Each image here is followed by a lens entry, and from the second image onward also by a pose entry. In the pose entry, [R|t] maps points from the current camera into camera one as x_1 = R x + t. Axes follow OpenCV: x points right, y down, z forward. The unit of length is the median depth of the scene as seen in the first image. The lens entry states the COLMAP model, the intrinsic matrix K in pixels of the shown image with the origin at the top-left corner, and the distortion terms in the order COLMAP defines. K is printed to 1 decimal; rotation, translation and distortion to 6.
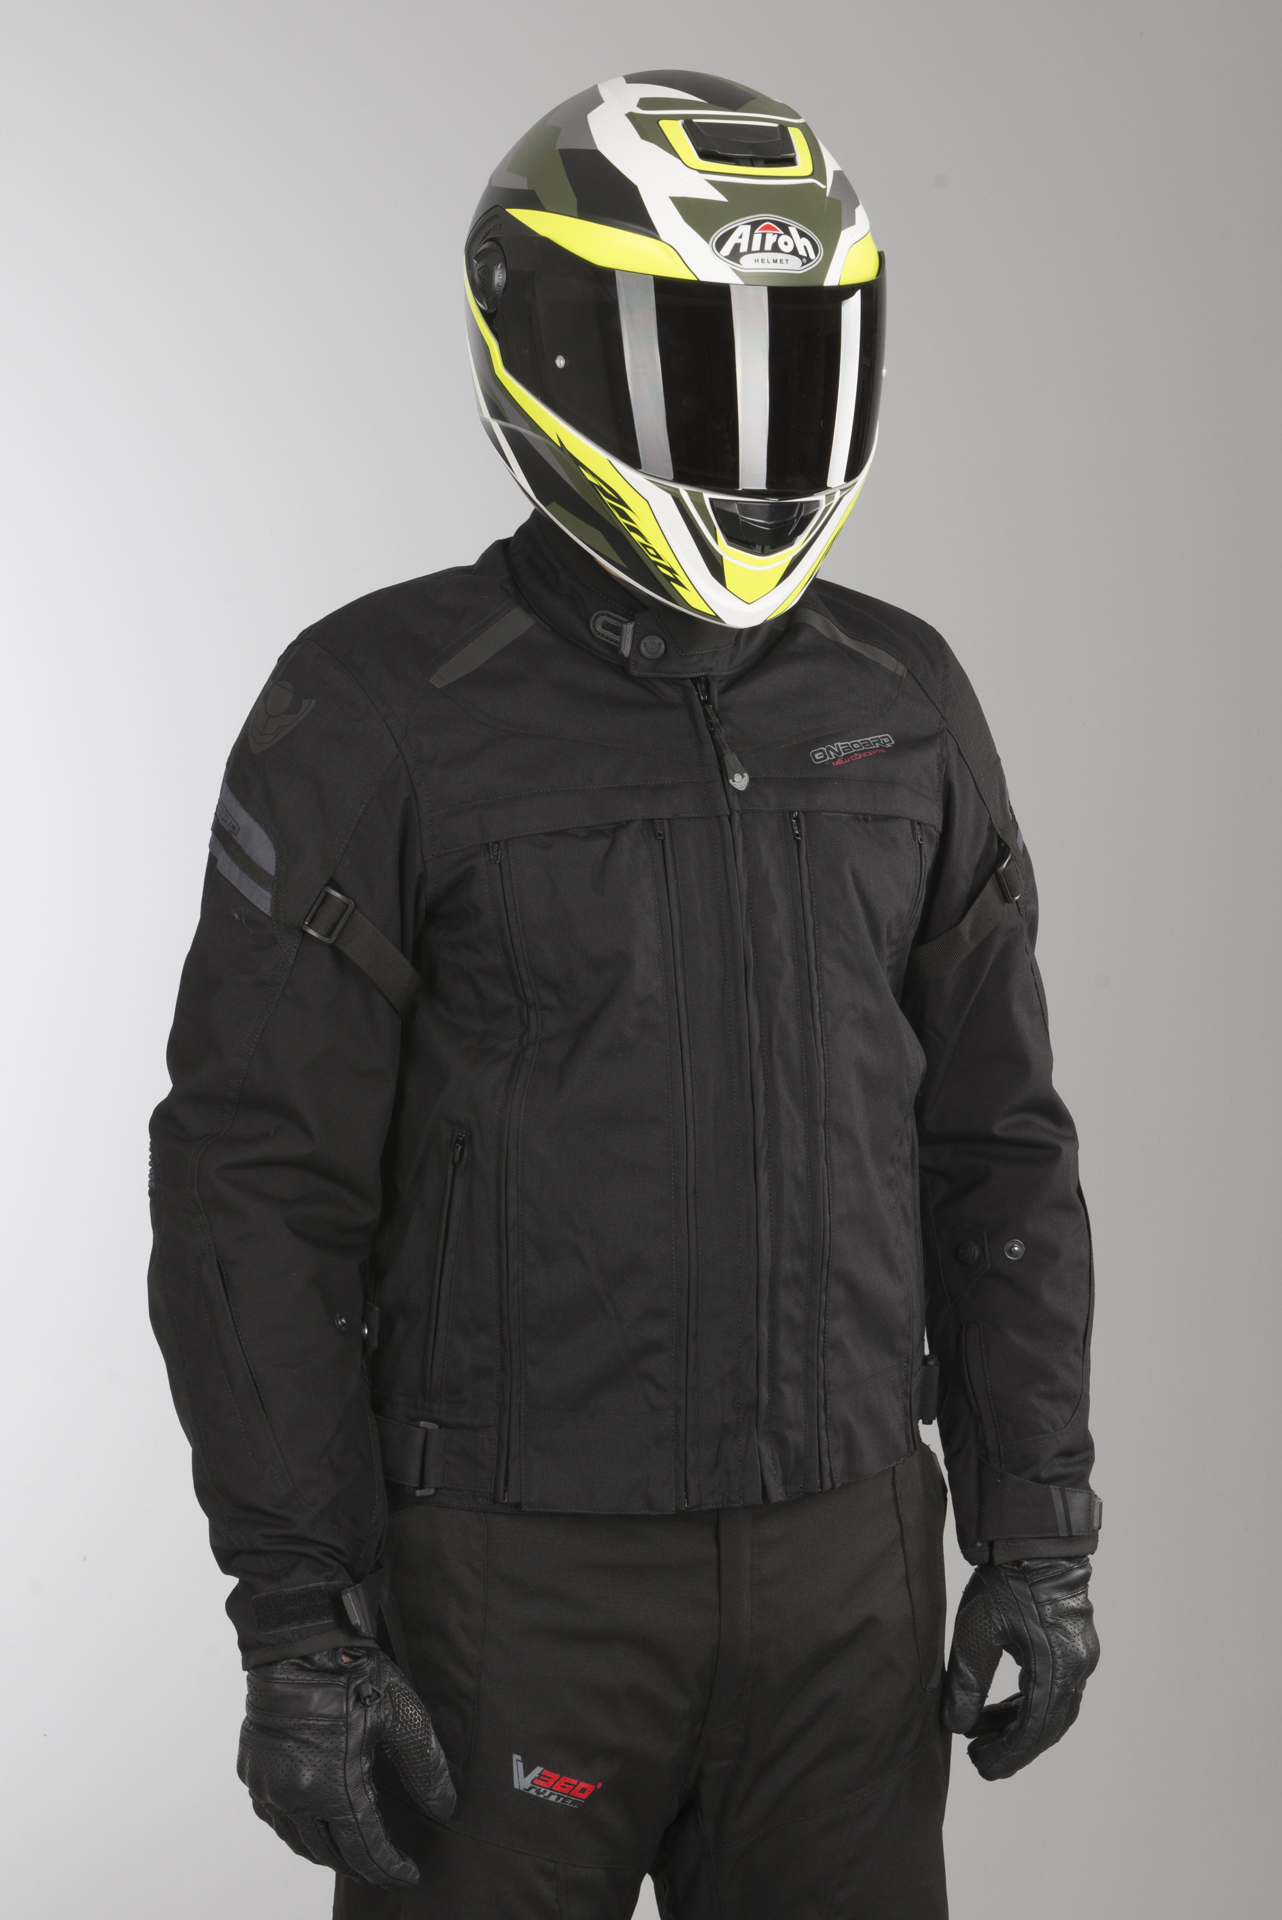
lens RADIAL K [[4264.9, 0, 641.0], [0, 4264.9, 960.0], [0, 0, 1]] dist [0.070356, 0.253228]
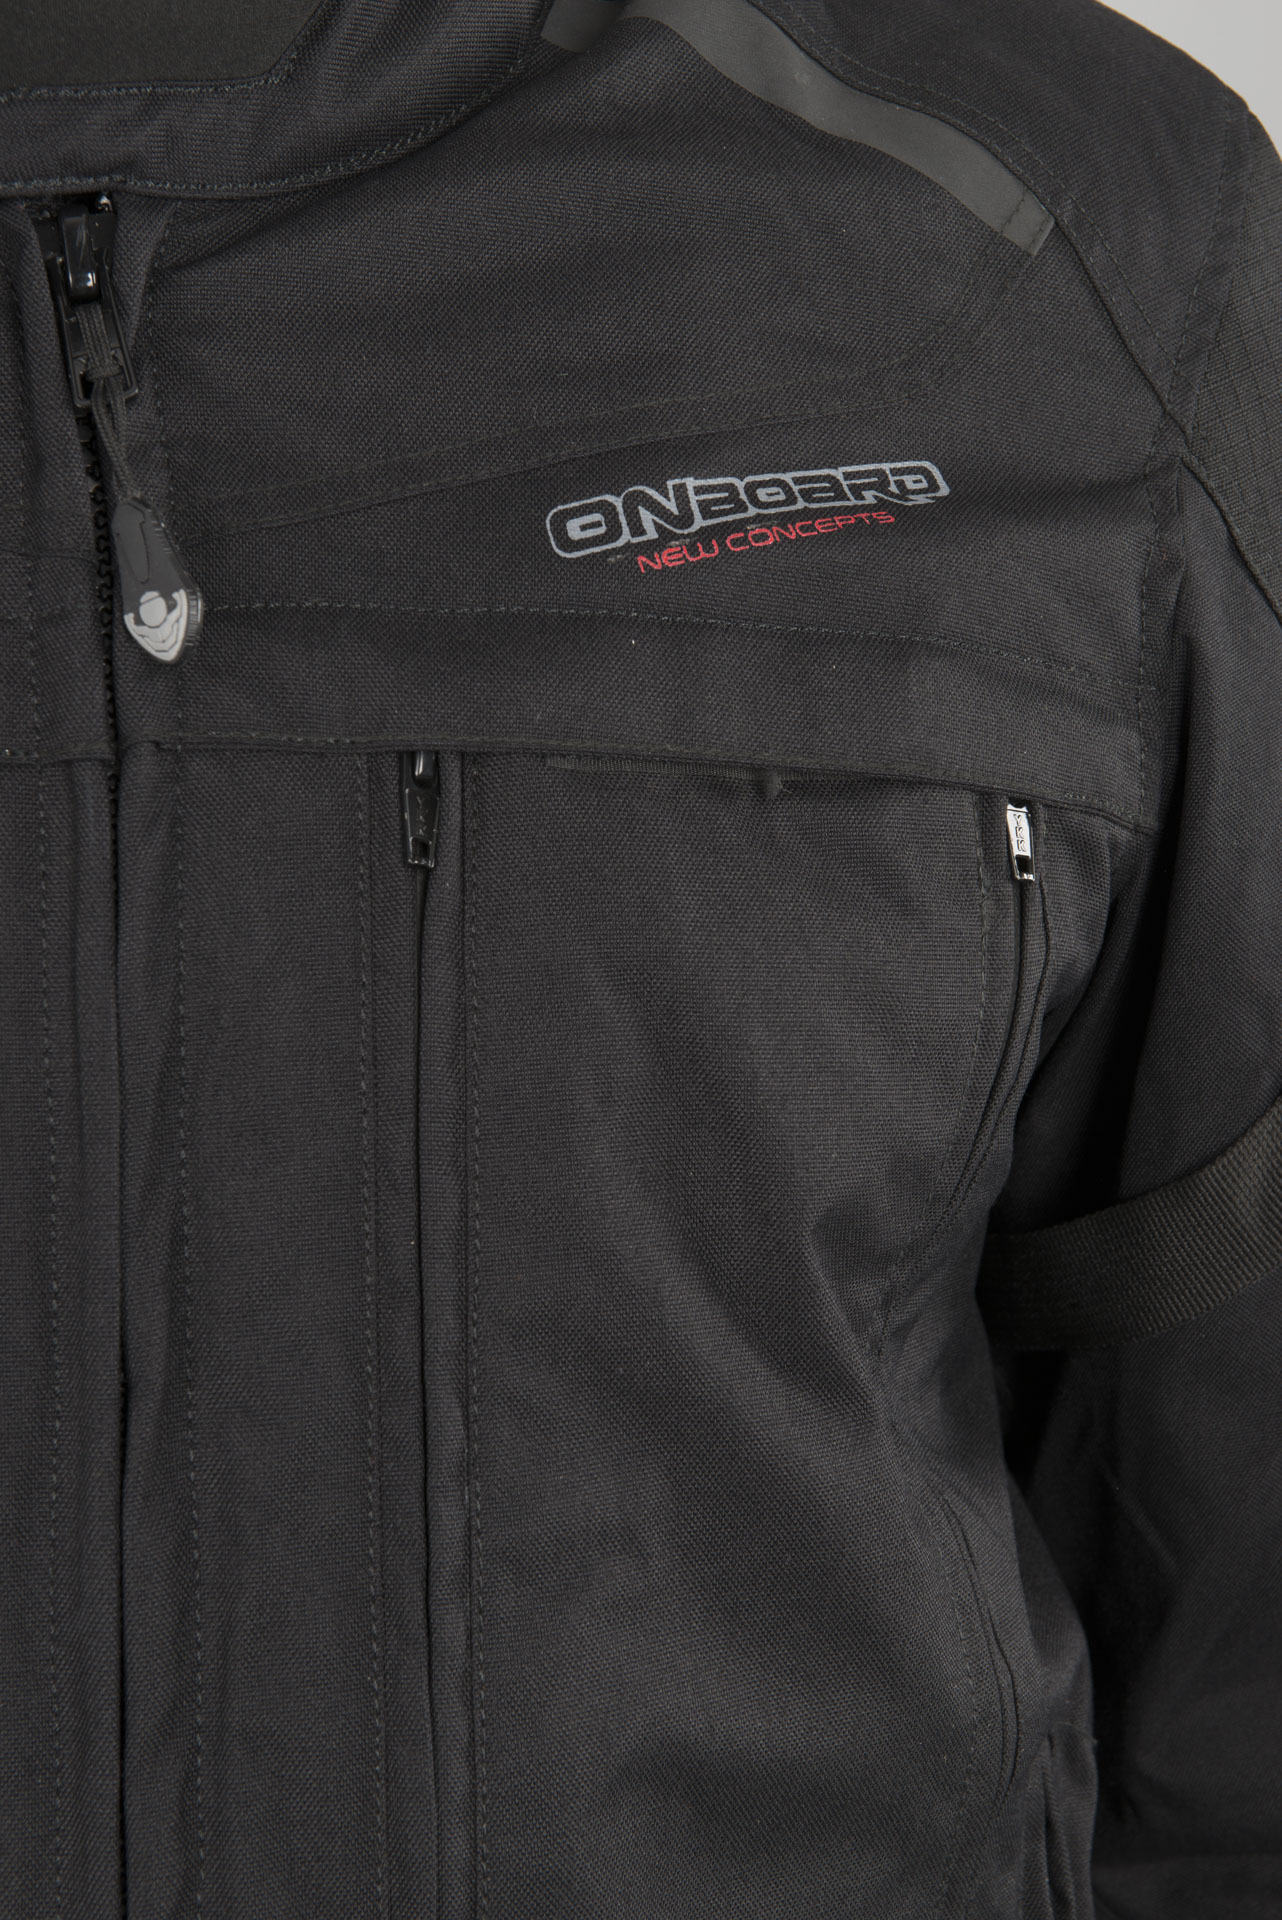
lens RADIAL K [[3768.9, 0, 641.0], [0, 3768.9, 960.0], [0, 0, 1]] dist [-0.906276, 8.884955]
pose [[0.968734, 0.072582, -0.237246, 0.099773], [-0.052858, 0.994675, 0.088474, -0.042554], [0.242404, -0.073167, 0.967413, 0.794794]]
